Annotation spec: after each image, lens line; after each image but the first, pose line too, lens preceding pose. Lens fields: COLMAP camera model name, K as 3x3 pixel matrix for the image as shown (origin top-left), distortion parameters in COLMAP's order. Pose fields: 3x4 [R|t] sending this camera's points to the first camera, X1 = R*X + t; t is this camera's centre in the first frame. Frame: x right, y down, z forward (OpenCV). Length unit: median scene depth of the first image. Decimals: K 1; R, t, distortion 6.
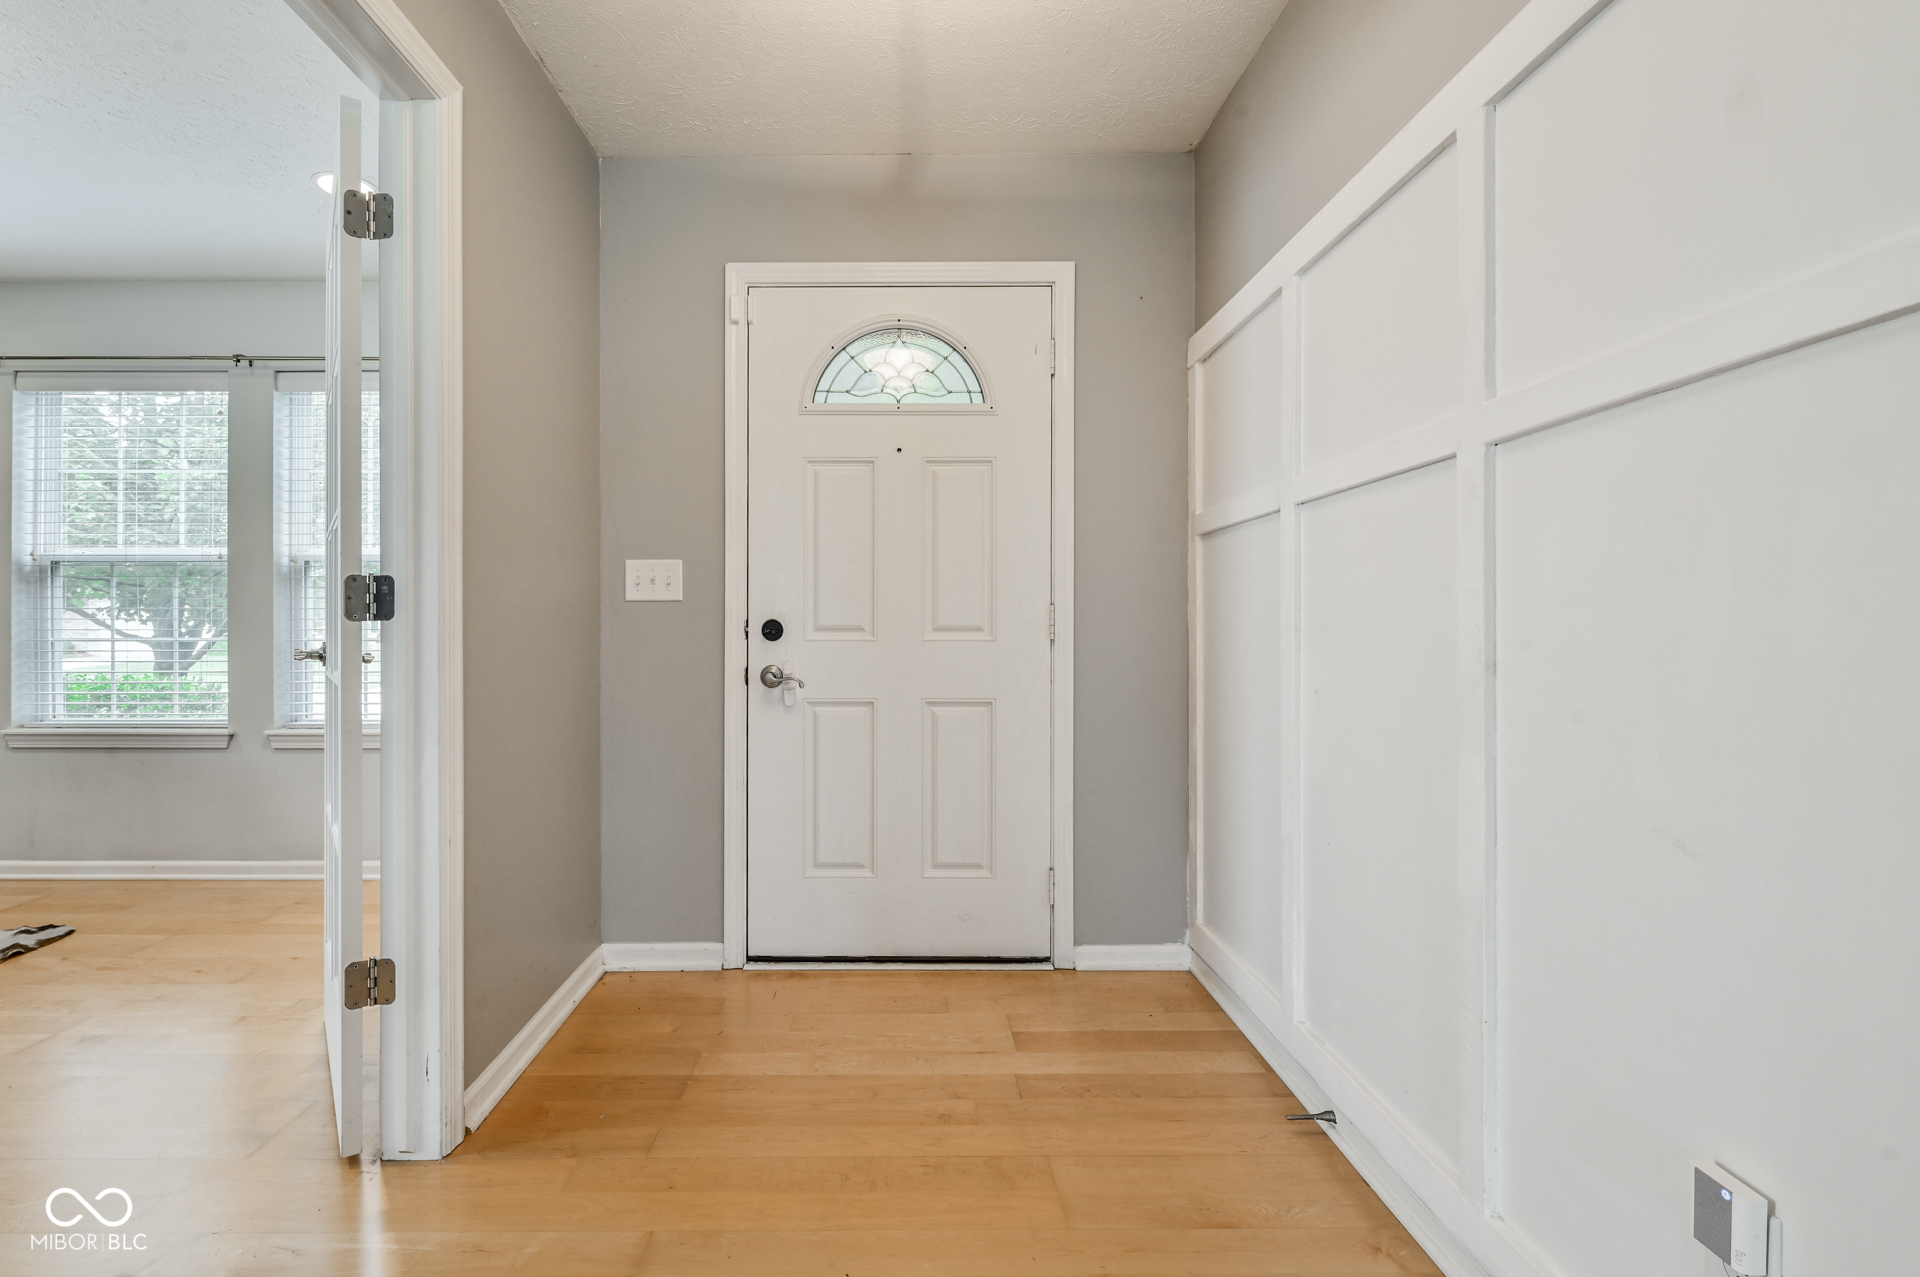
lens RADIAL K [[923.0, 0, 960.0], [0, 923.0, 638.5], [0, 0, 1]] dist [-0.001968, -0.000433]
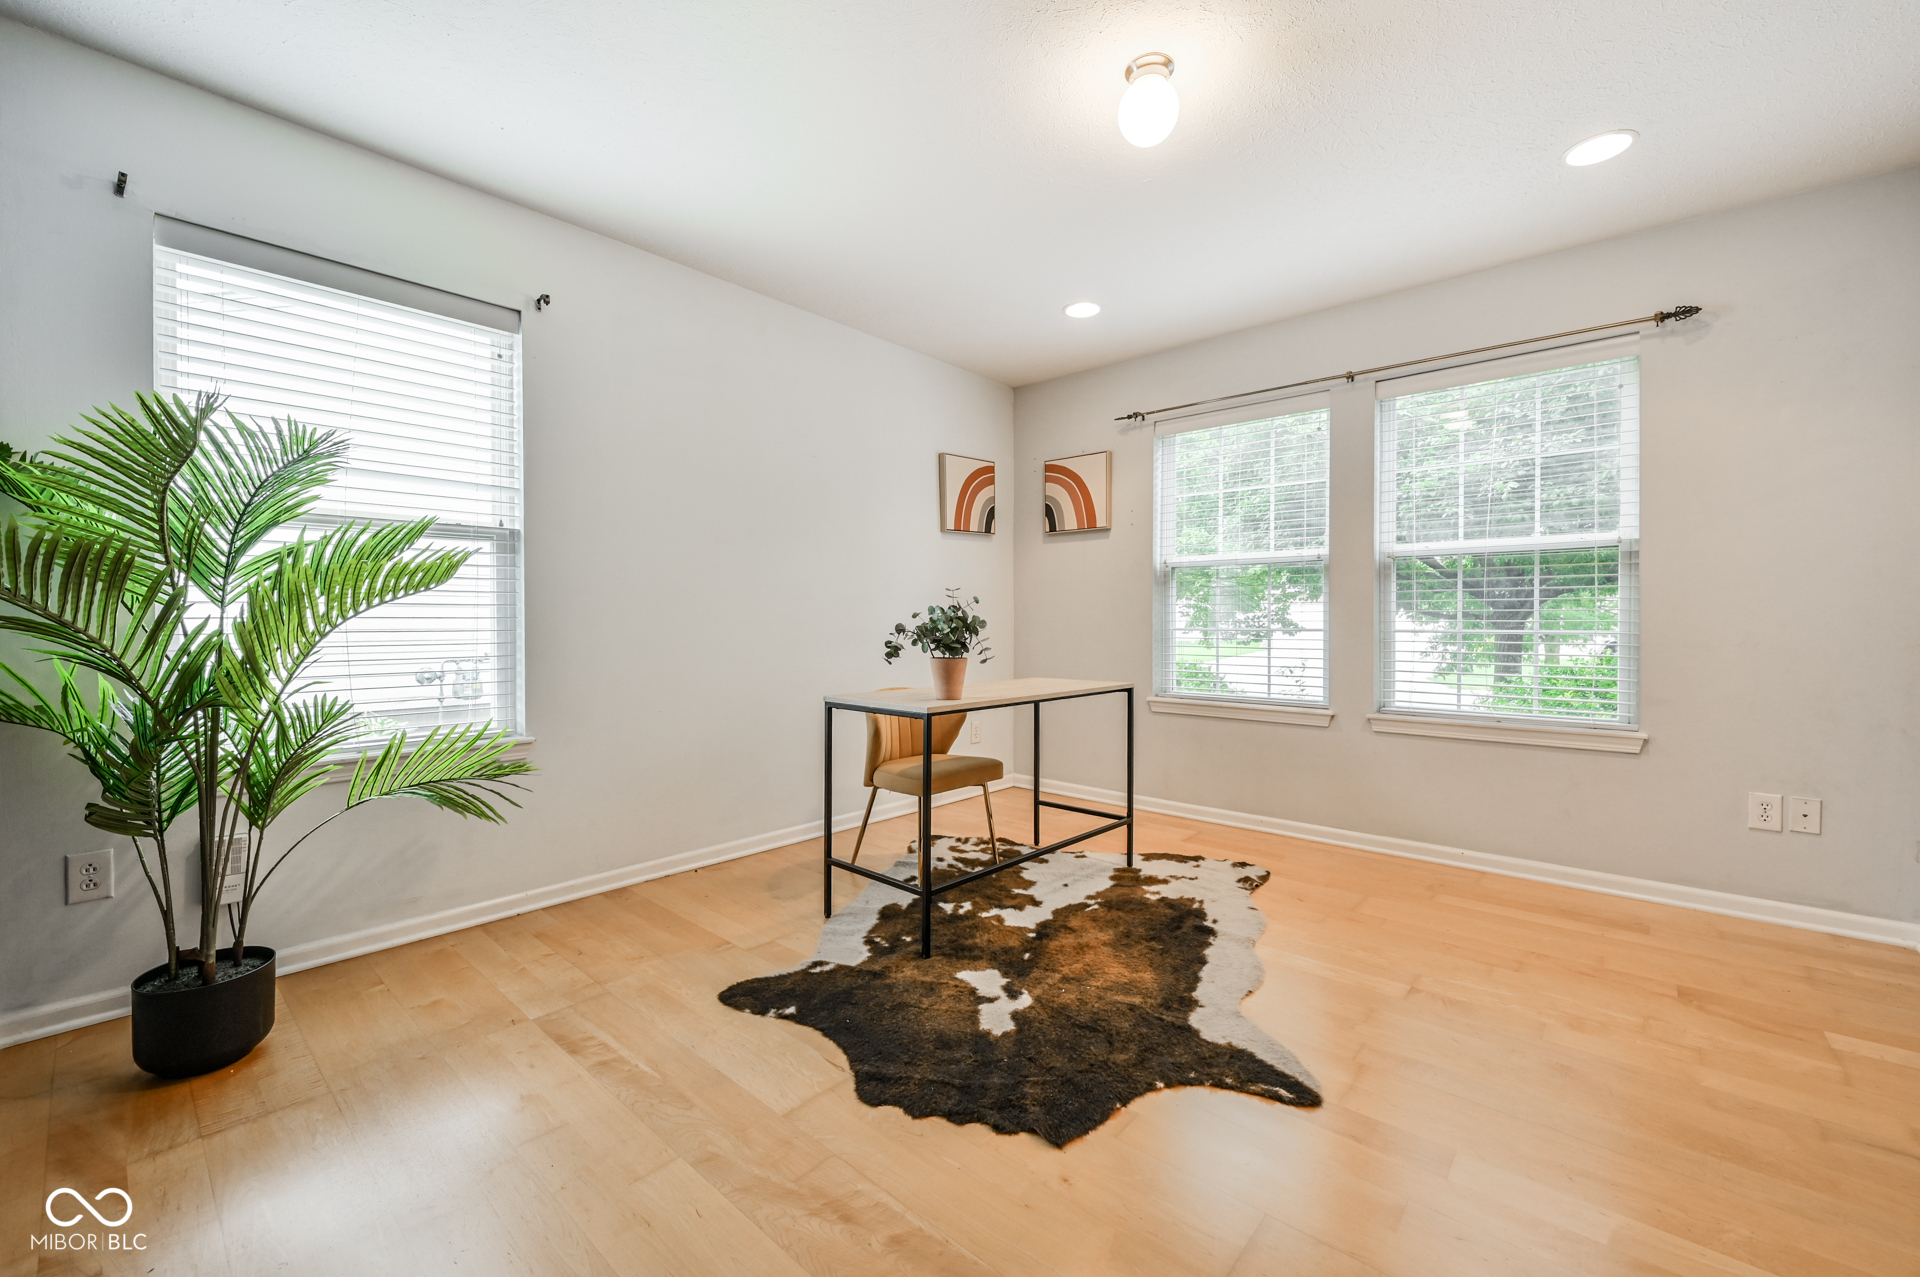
lens RADIAL K [[777.7, 0, 958.1], [0, 777.7, 606.7], [0, 0, 1]] dist [0.001308, 0.000276]
pose [[0.752387, -0.010017, -0.658645, -0.512607], [-0.007527, 0.999688, -0.023802, -0.000999], [0.658678, 0.022866, 0.752077, -0.006566]]
